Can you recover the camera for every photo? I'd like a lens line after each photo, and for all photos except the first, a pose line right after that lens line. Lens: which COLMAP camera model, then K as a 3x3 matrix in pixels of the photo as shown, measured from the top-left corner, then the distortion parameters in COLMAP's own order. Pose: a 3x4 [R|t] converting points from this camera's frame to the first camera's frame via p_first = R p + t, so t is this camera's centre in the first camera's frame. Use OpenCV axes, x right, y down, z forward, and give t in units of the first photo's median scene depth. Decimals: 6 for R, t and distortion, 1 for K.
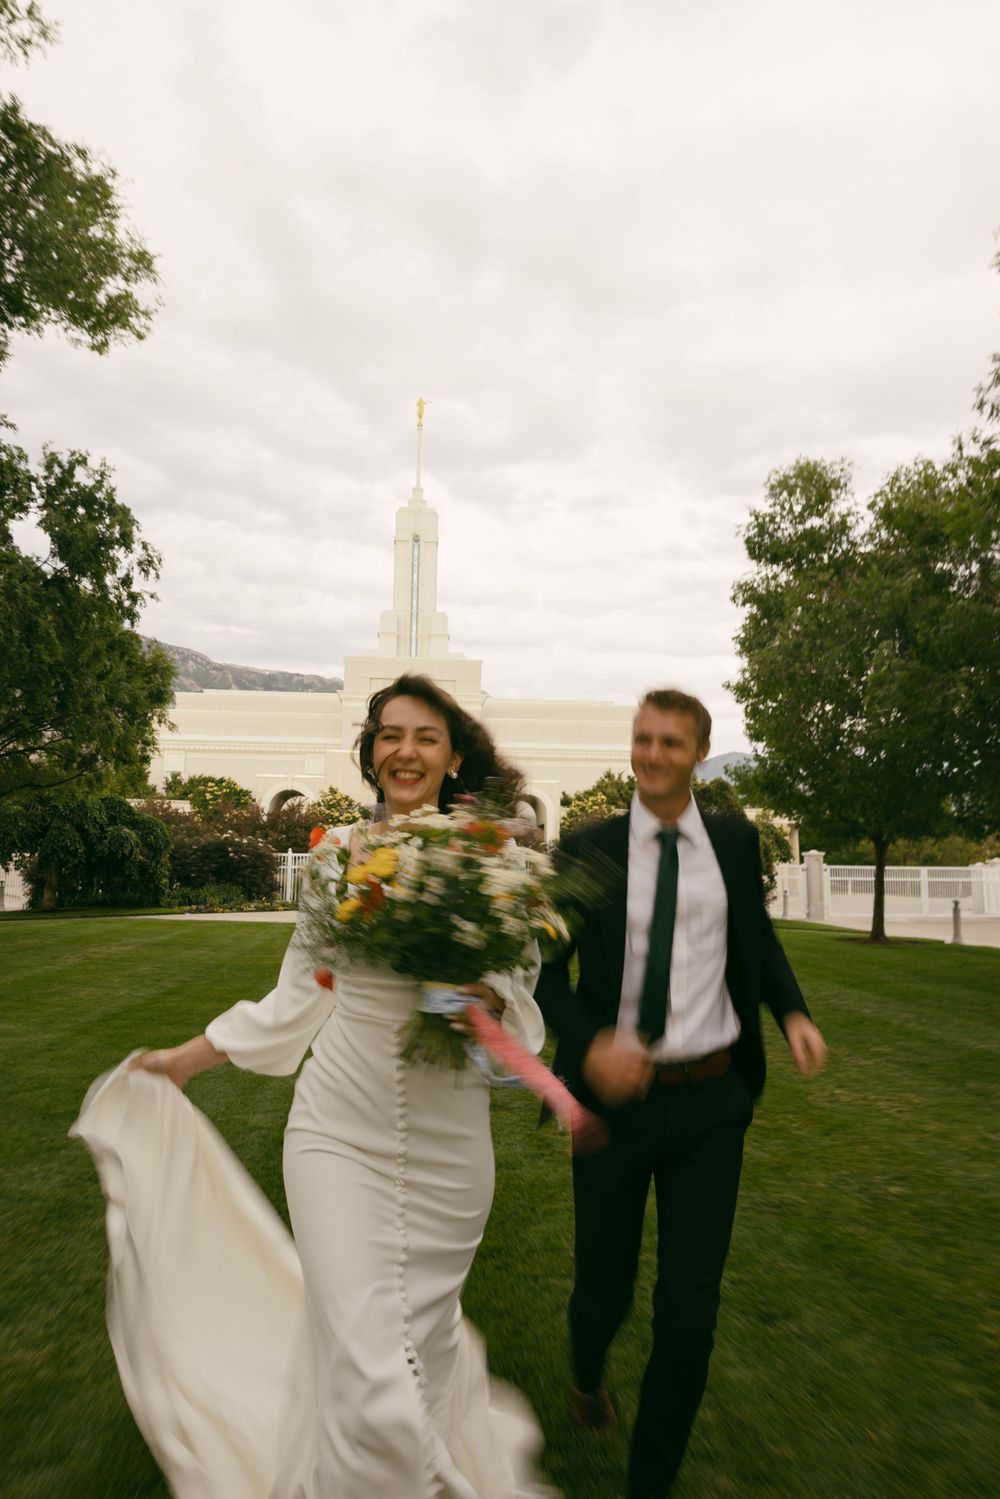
lens RADIAL K [[1002.9, 0, 500.0], [0, 1002.9, 749.5], [0, 0, 1]] dist [0.001251, 0.003216]
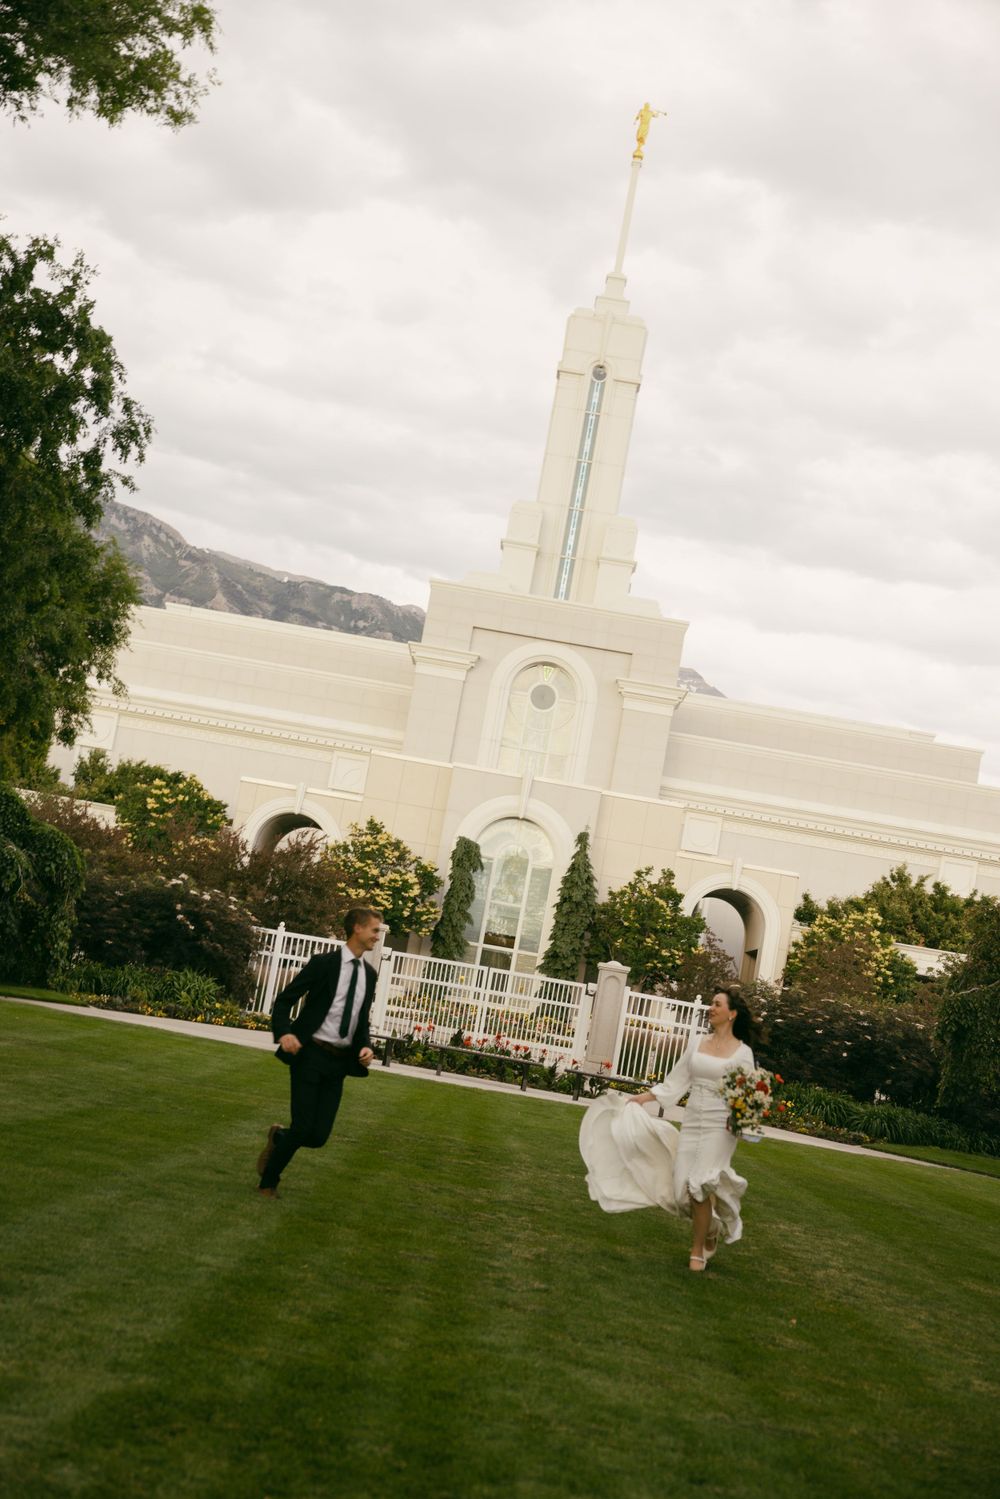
lens RADIAL K [[2751.7, 0, 500.0], [0, 2751.7, 749.5], [0, 0, 1]] dist [-0.091868, 3.188349]
pose [[0.980613, 0.147042, -0.129527, 0.095556], [-0.144660, 0.989095, 0.027665, -0.057399], [0.132182, -0.008391, 0.991190, -0.512145]]
